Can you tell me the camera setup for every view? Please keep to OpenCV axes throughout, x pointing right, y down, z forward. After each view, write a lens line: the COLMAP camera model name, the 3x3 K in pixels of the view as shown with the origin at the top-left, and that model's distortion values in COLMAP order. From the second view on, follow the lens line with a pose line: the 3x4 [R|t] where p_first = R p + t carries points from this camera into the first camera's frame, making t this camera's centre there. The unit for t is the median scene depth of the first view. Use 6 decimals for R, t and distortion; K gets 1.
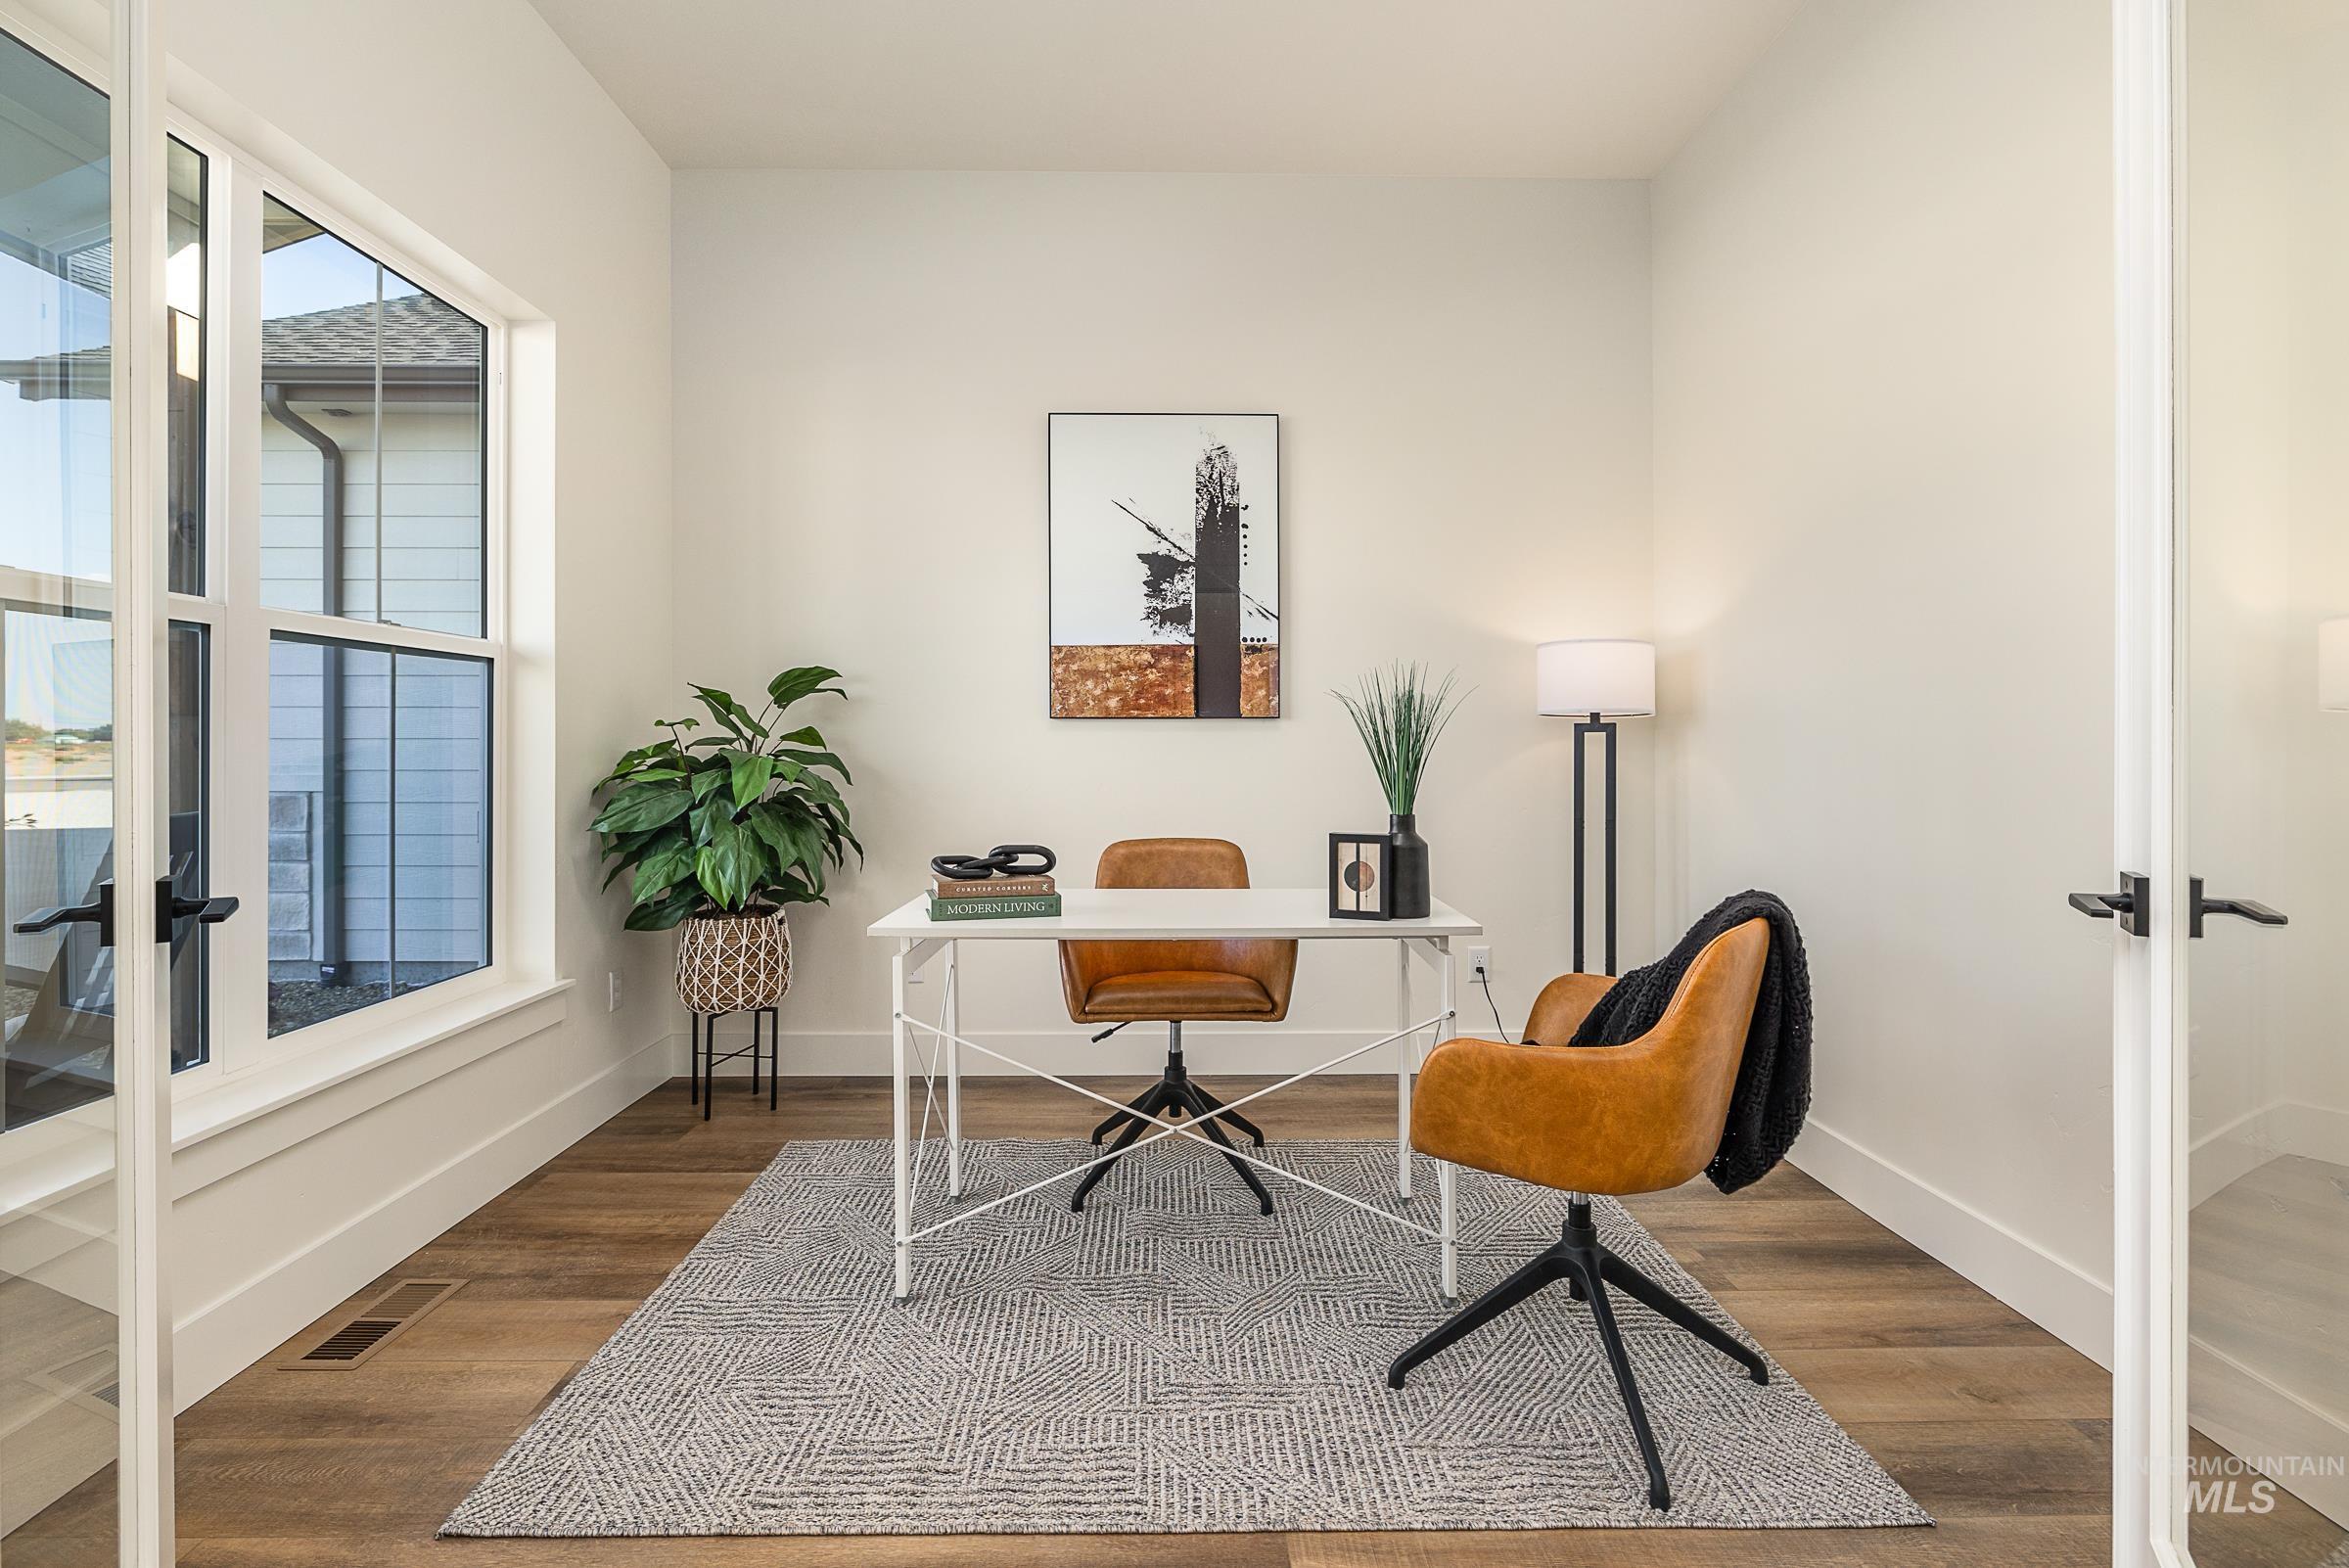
lens RADIAL K [[1156.1, 0, 1174.9], [0, 1156.1, 776.2], [0, 0, 1]] dist [-0.007595, 0.000541]
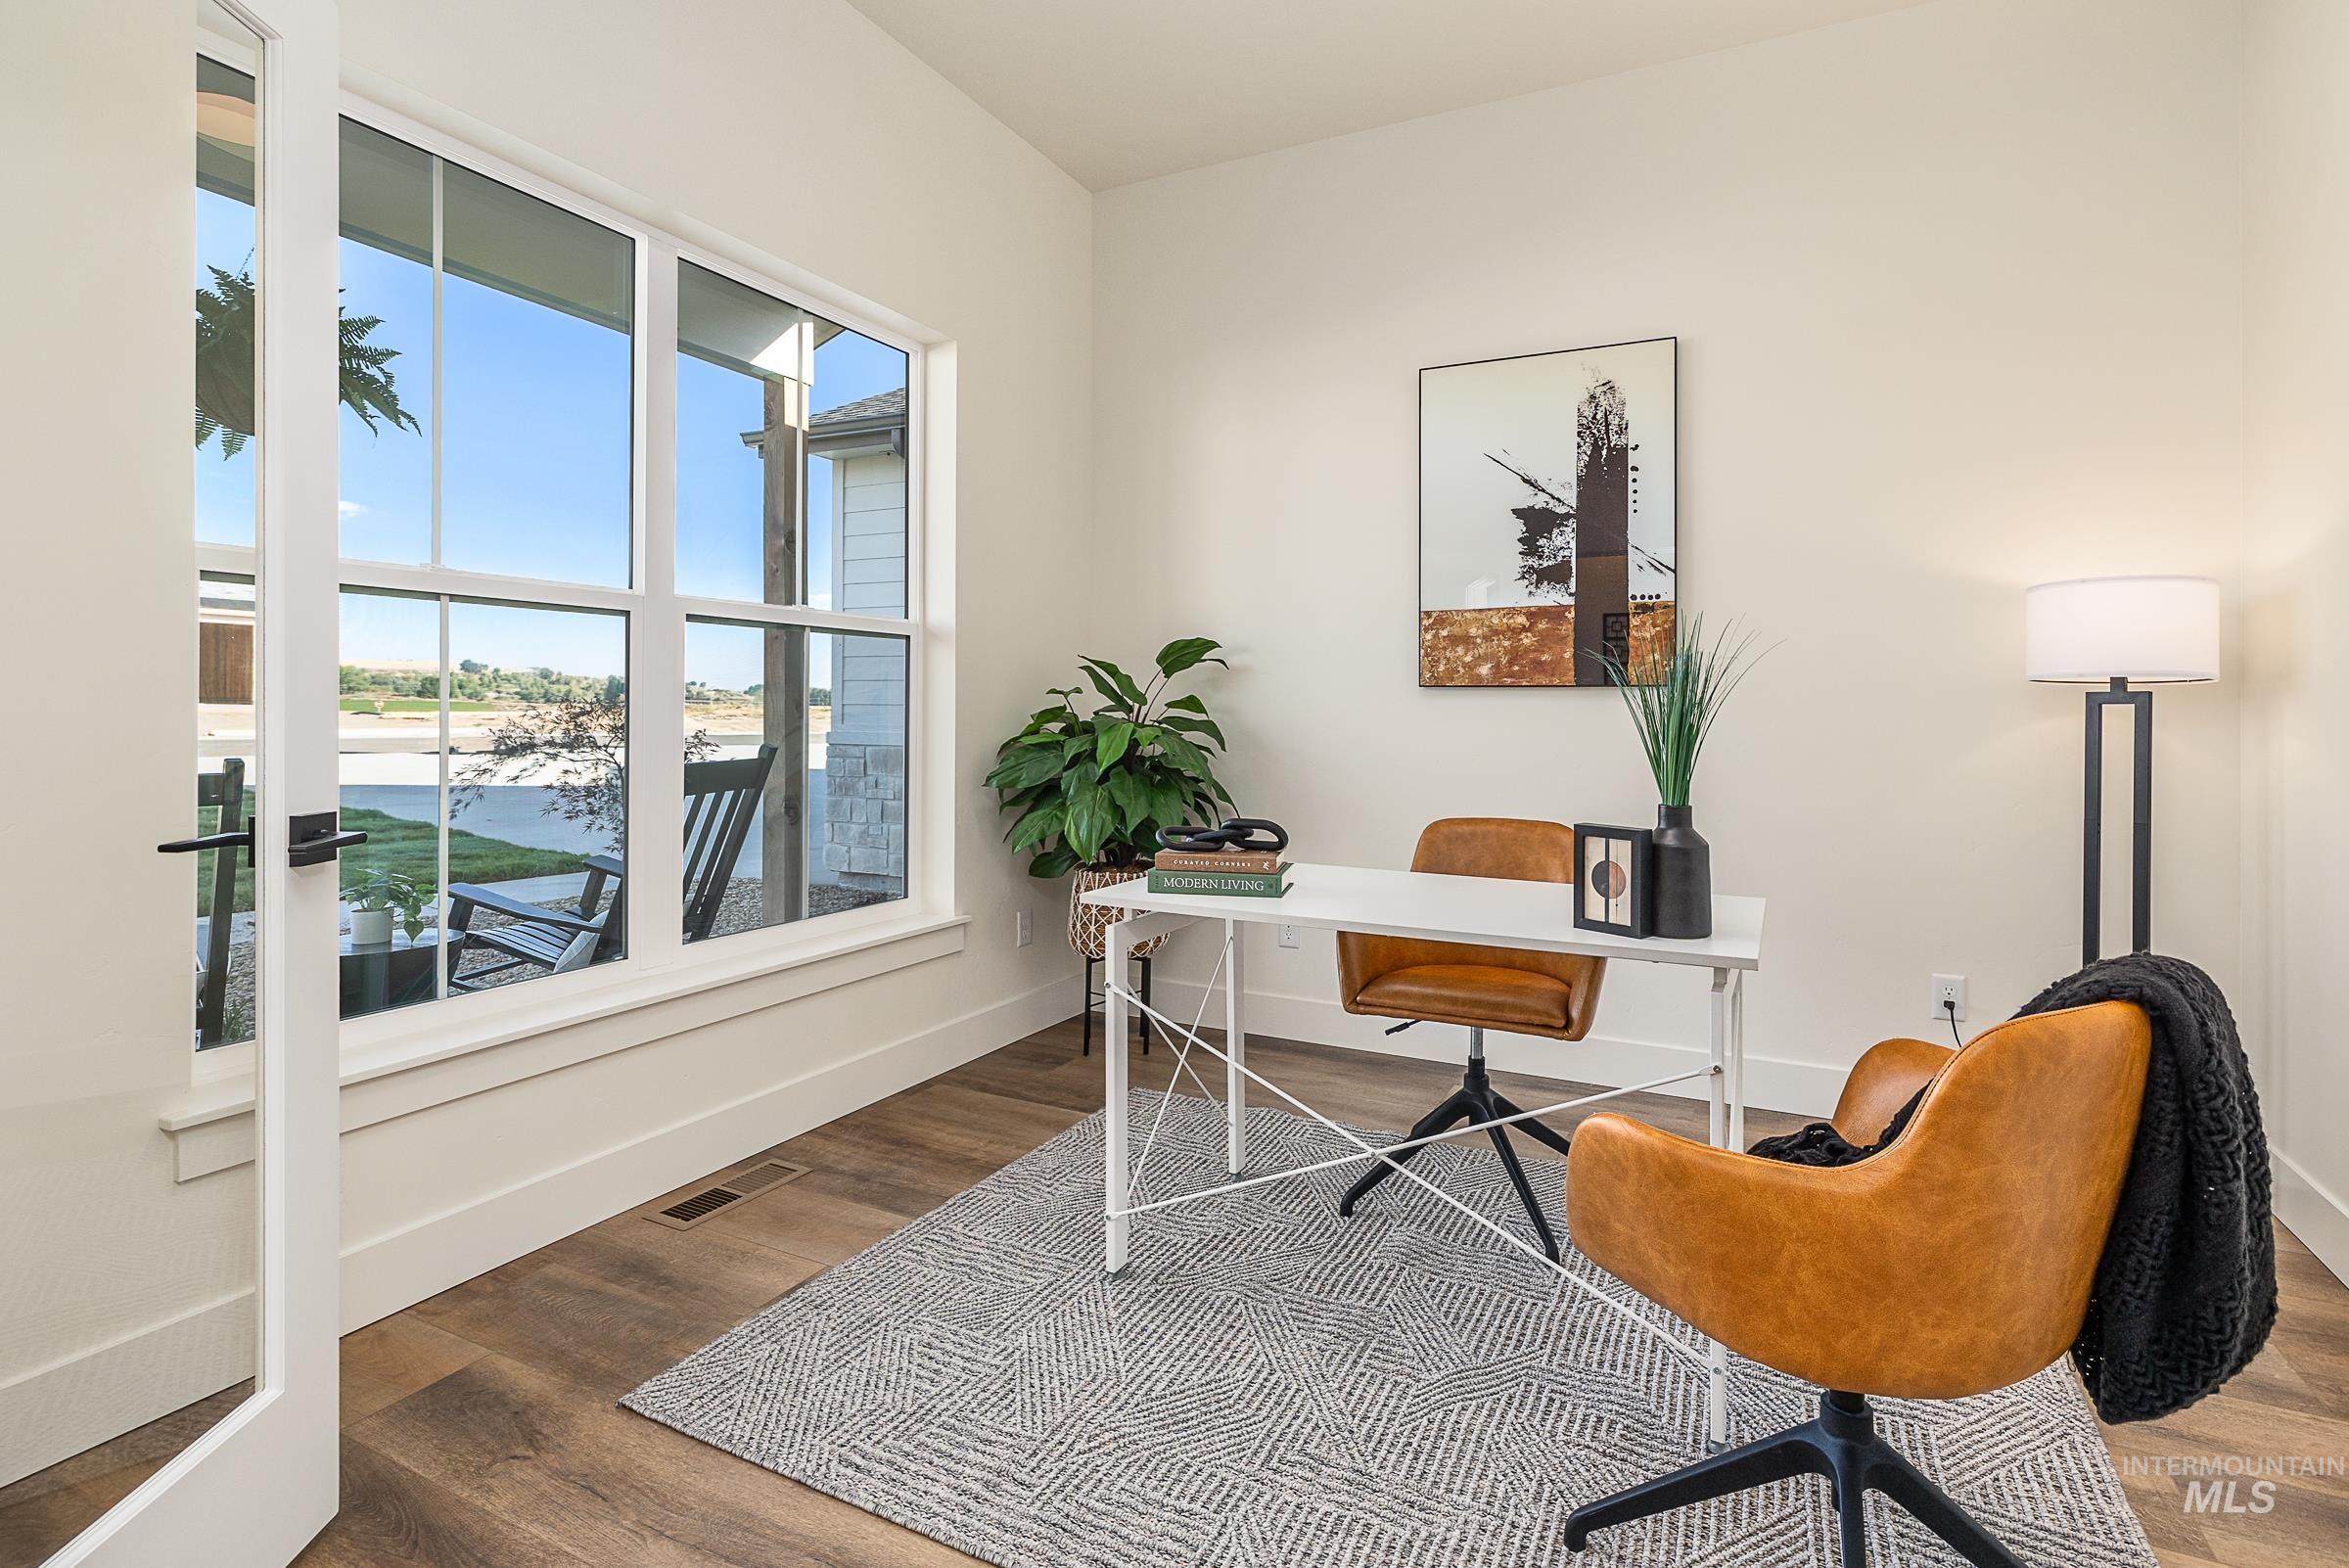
lens RADIAL K [[1081.3, 0, 1259.0], [0, 1081.3, 736.3], [0, 0, 1]] dist [-0.000427, -0.000082]
pose [[0.899648, 0.017847, -0.436252, 0.196715], [-0.021285, 0.999769, -0.002994, -0.004173], [0.436098, 0.011979, 0.899820, 0.158966]]
